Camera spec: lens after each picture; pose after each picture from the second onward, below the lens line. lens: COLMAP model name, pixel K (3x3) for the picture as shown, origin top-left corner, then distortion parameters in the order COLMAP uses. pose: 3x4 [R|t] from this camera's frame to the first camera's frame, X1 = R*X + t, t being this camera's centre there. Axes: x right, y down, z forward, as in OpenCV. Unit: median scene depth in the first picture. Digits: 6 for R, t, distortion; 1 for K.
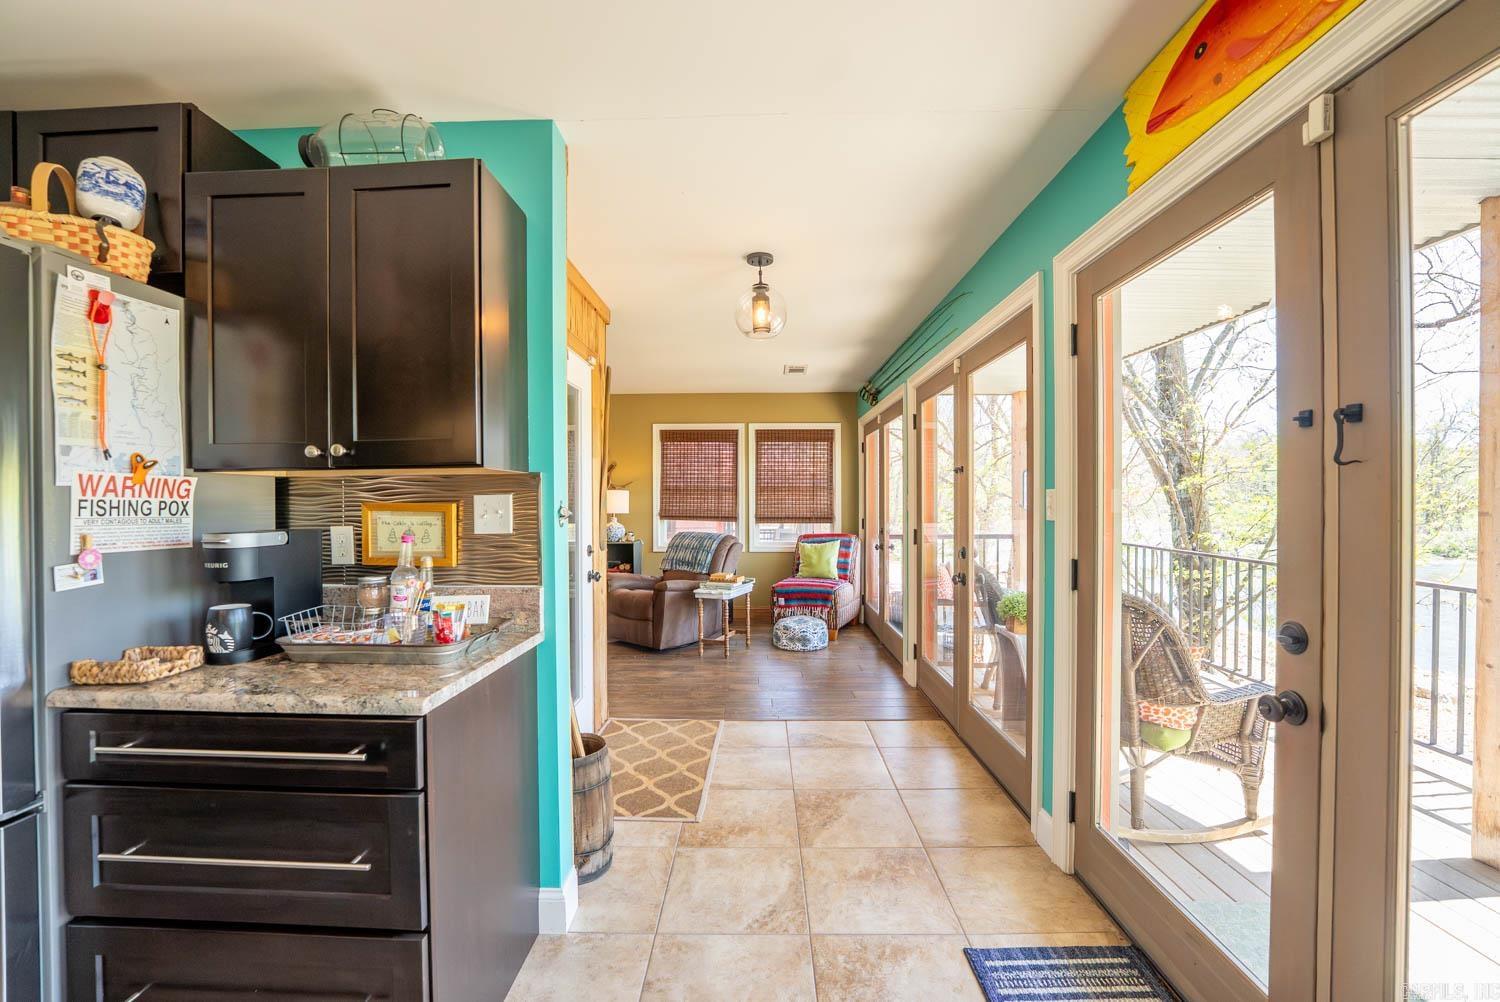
lens RADIAL K [[612.4, 0, 746.2], [0, 612.4, 504.6], [0, 0, 1]] dist [-0.028688, 0.004324]
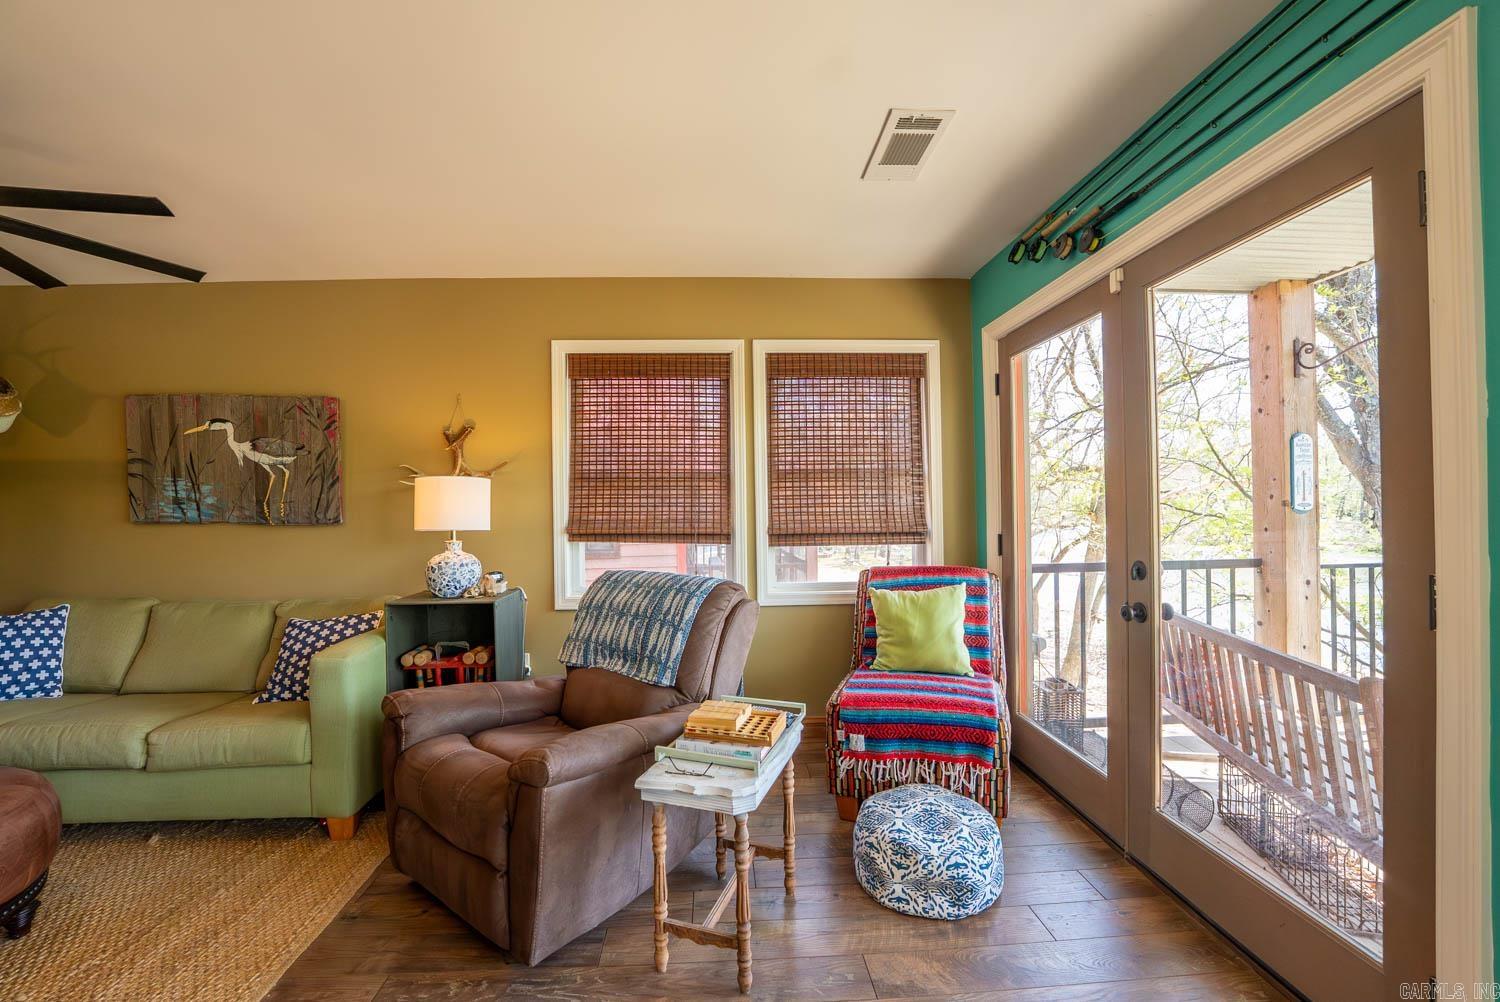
lens RADIAL K [[612.4, 0, 746.2], [0, 612.4, 504.6], [0, 0, 1]] dist [-0.028688, 0.004324]
pose [[0.997120, -0.011374, 0.074980, -0.039390], [0.012422, 0.999831, -0.013535, 0.004069], [-0.074813, 0.014428, 0.997093, 0.527193]]
